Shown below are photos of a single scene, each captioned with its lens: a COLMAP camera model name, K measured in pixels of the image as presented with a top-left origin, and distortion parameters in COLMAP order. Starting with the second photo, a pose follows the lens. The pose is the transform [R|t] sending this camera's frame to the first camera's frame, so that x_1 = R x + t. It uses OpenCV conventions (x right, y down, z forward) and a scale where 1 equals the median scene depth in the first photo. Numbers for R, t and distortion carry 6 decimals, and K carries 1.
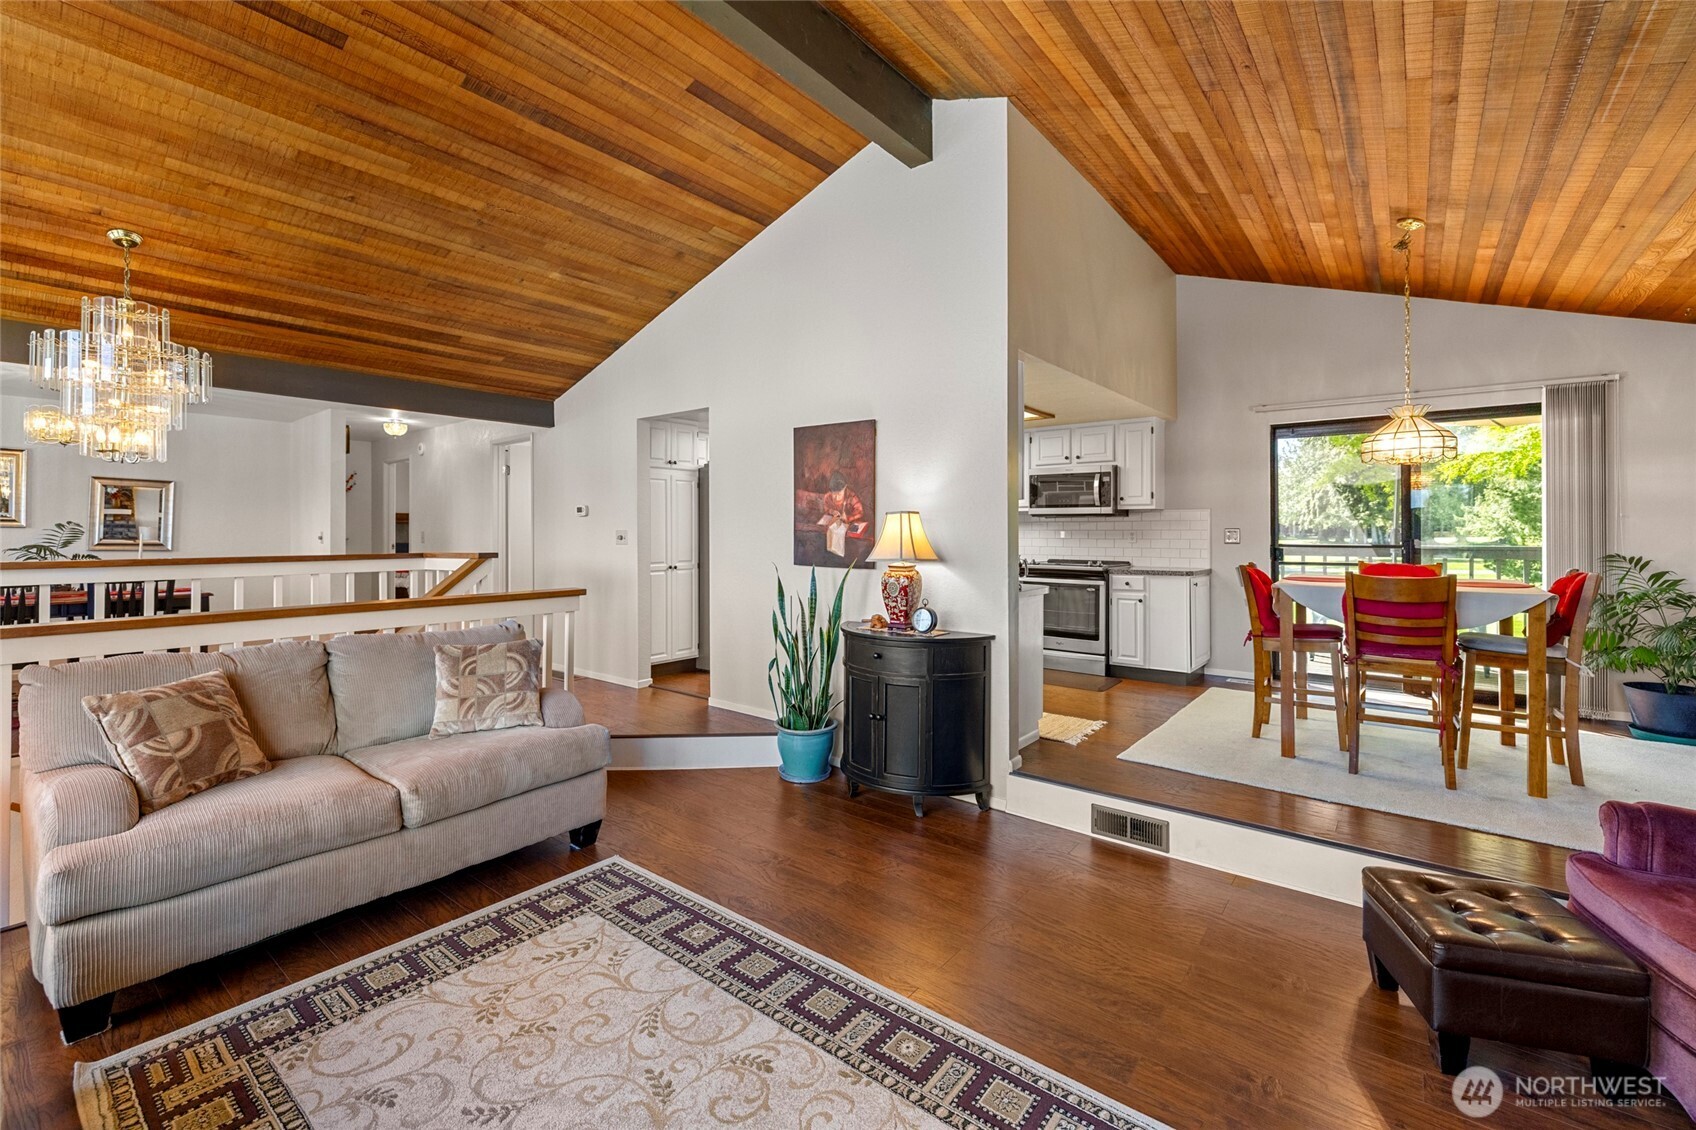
lens RADIAL K [[717.2, 0, 831.4], [0, 717.2, 529.2], [0, 0, 1]] dist [-0.003386, -0.000008]
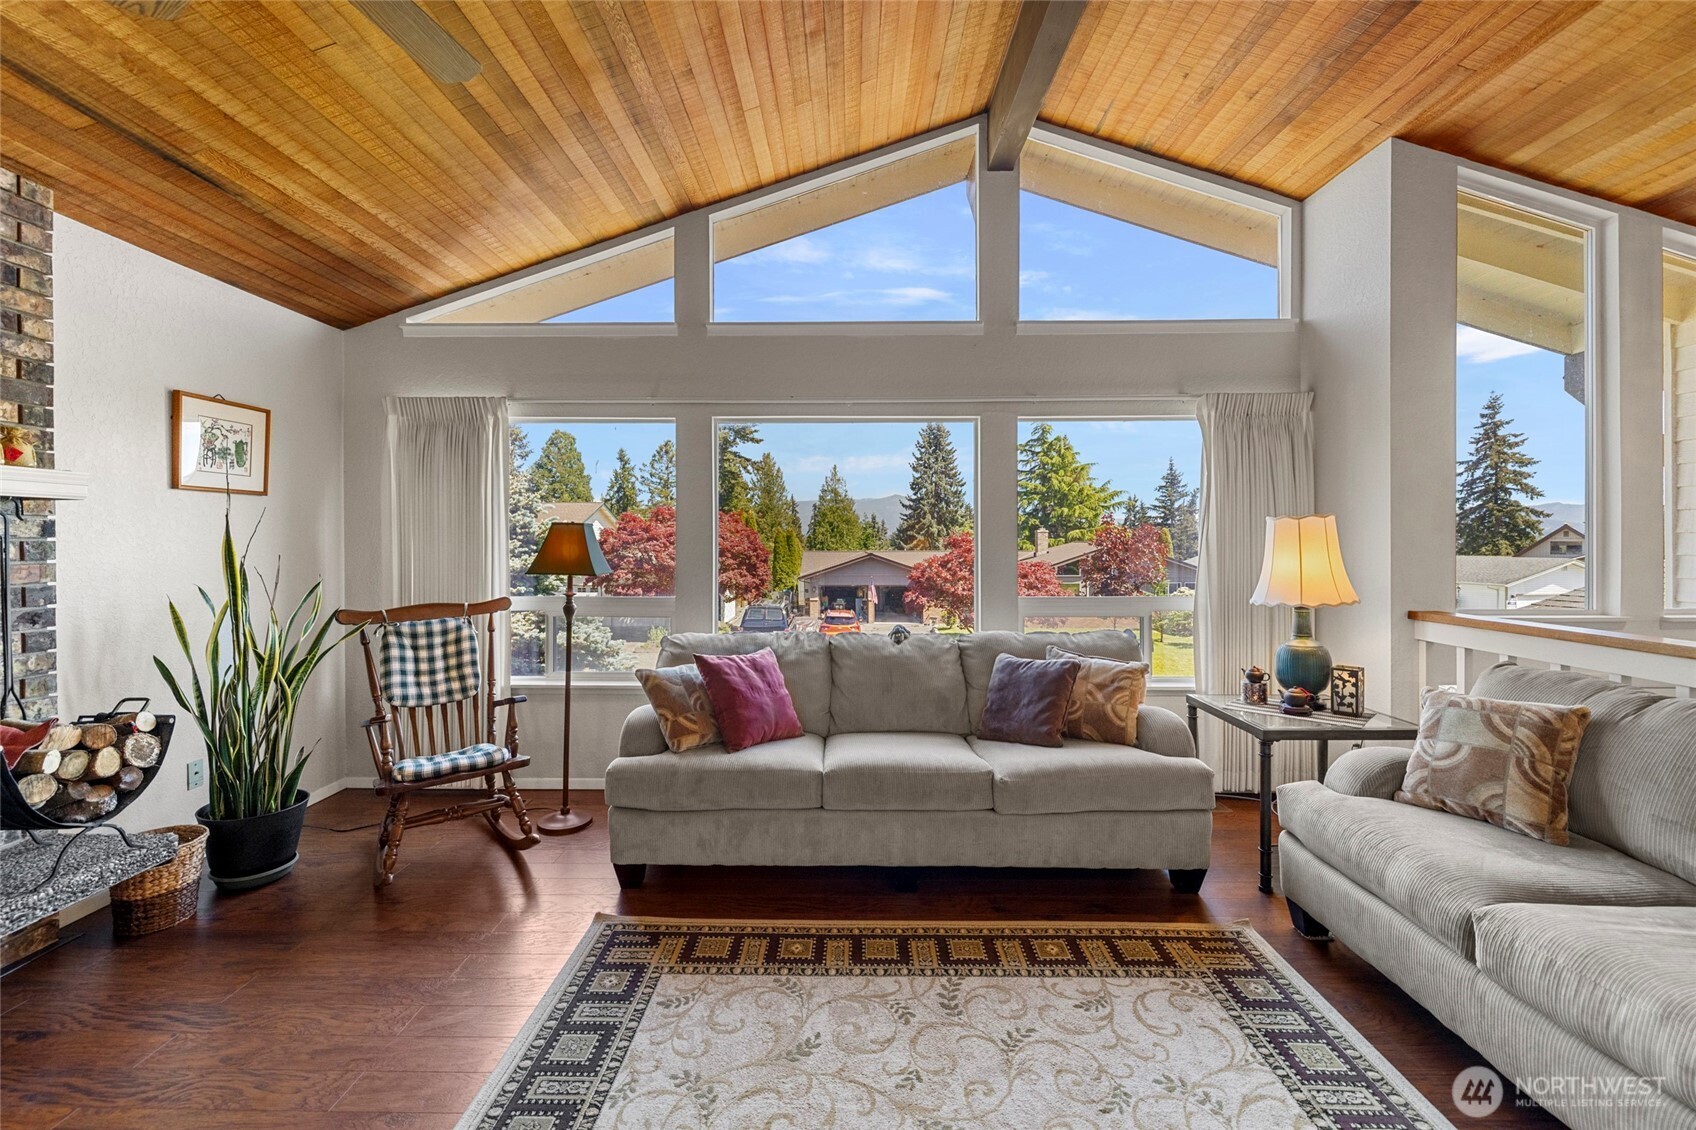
lens RADIAL K [[719.3, 0, 837.1], [0, 719.3, 542.0], [0, 0, 1]] dist [0.000972, -0.000134]
pose [[-0.786791, 0.003980, -0.617206, 0.187270], [0.005367, 0.999986, -0.000392, 0.003968], [0.617196, -0.003621, -0.786801, 0.694139]]
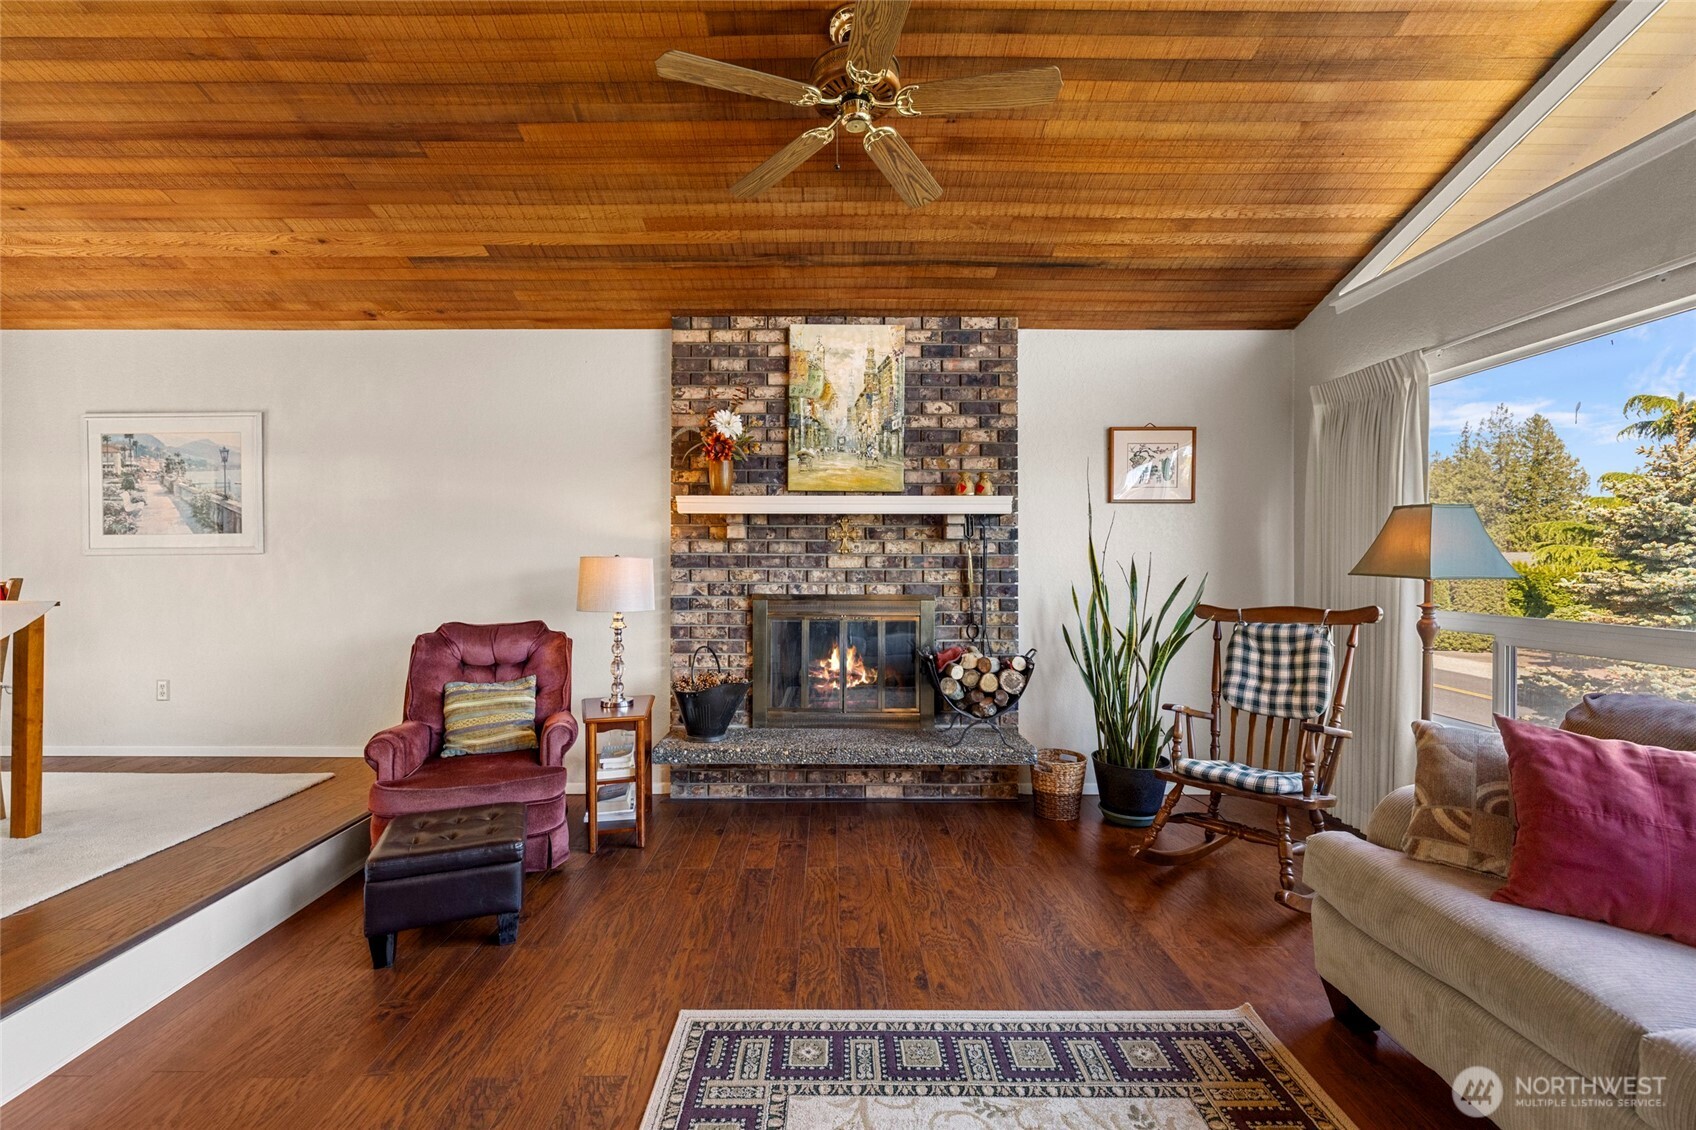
lens RADIAL K [[714.1, 0, 834.7], [0, 714.1, 563.2], [0, 0, 1]] dist [0.000402, 0.000203]
pose [[-0.632868, 0.000967, 0.774259, -0.222325], [-0.004782, 0.999975, -0.005158, 0.031980], [-0.774245, -0.006966, -0.632848, 0.594721]]
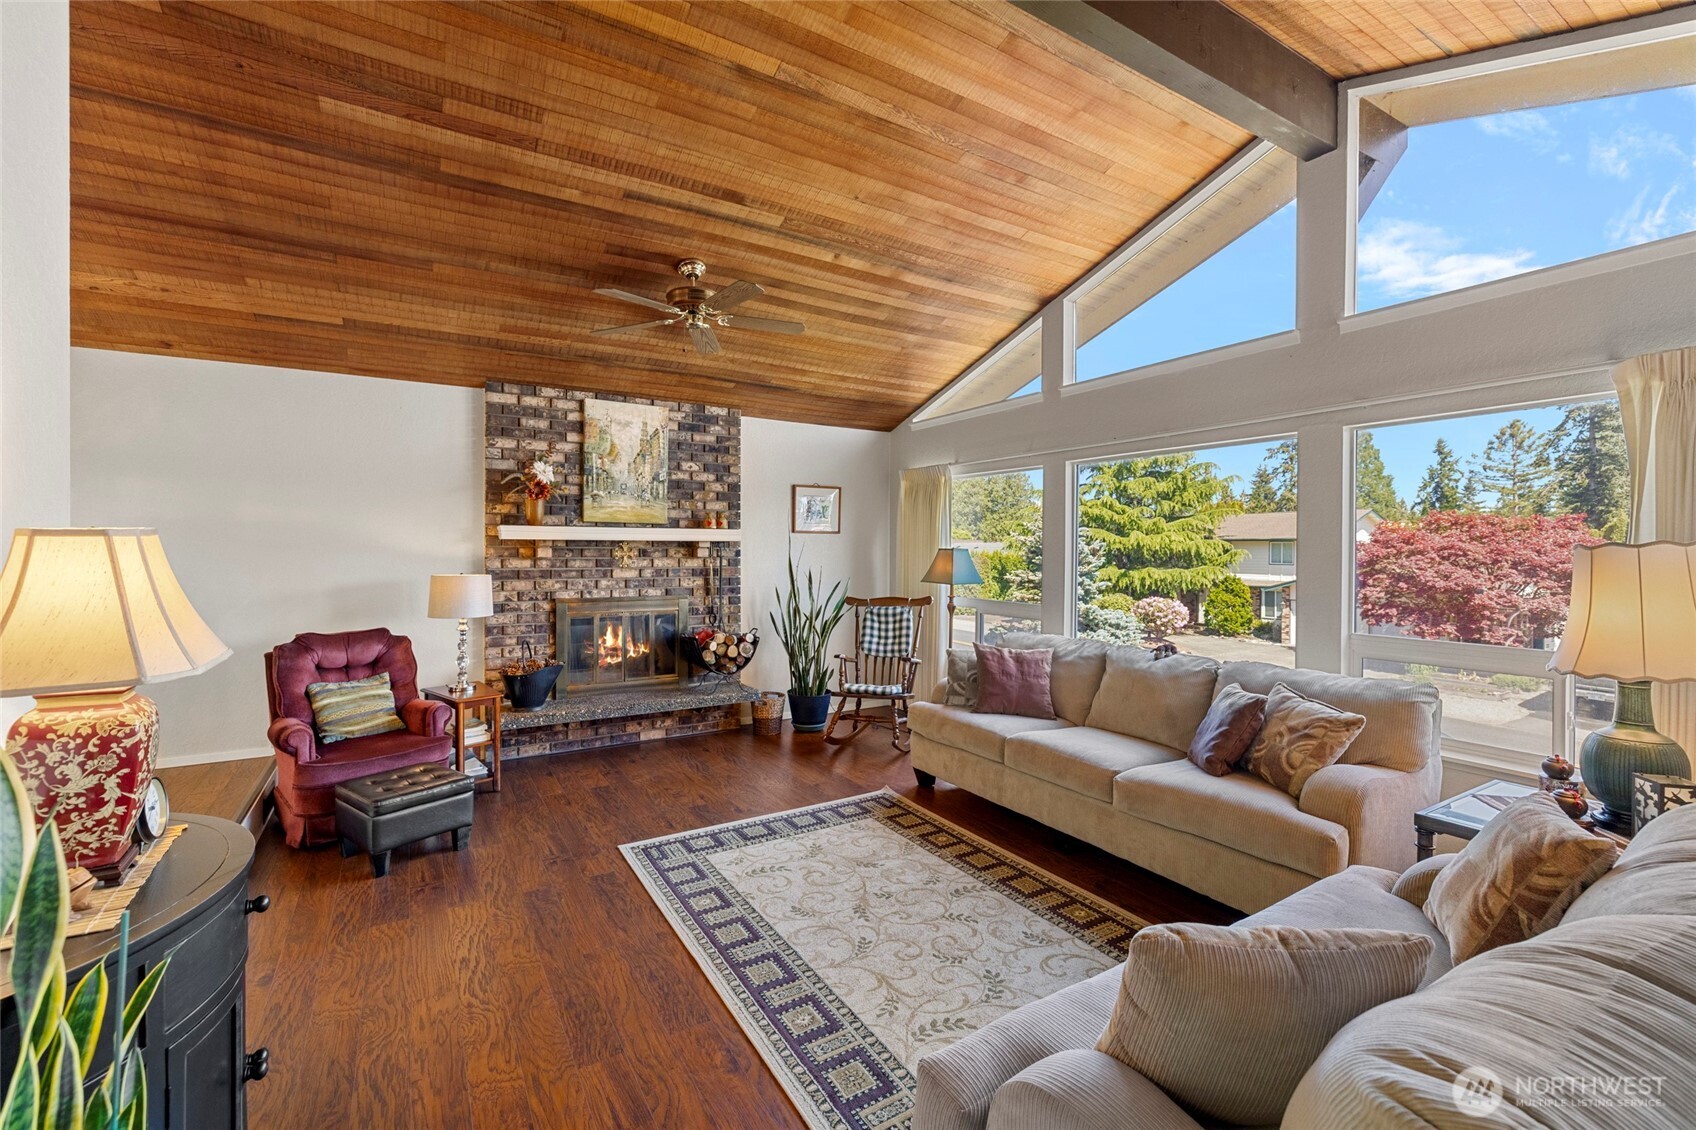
lens RADIAL K [[709.4, 0, 840.4], [0, 709.4, 554.9], [0, 0, 1]] dist [-0.001049, 0.000236]
pose [[-0.942234, -0.005937, 0.334903, -0.303642], [-0.004927, 0.999980, 0.003865, -0.012964], [-0.334920, 0.001992, -0.942245, 1.054303]]
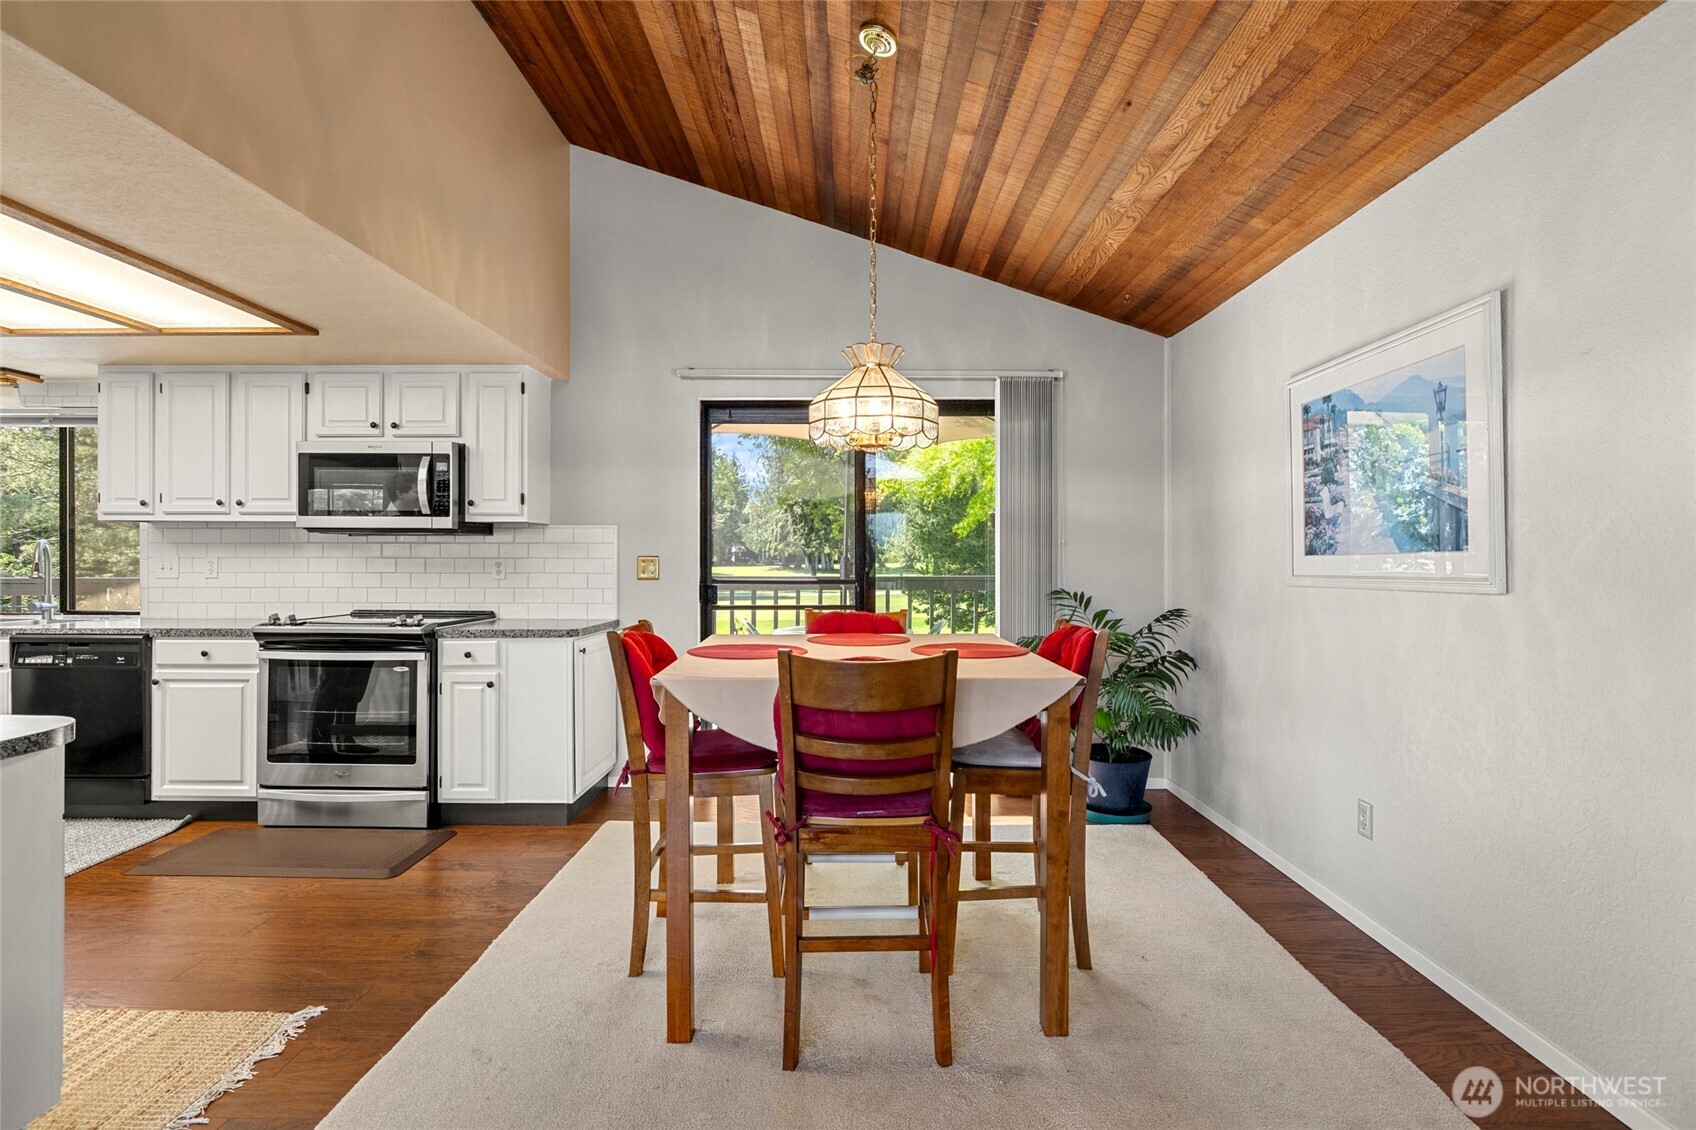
lens RADIAL K [[786.9, 0, 842.1], [0, 786.9, 557.0], [0, 0, 1]] dist [-0.002868, 0.000125]
pose [[0.781563, 0.002510, 0.623822, 0.348771], [-0.003943, 0.999992, 0.000916, -0.001972], [-0.623814, -0.003176, 0.781566, 0.464315]]
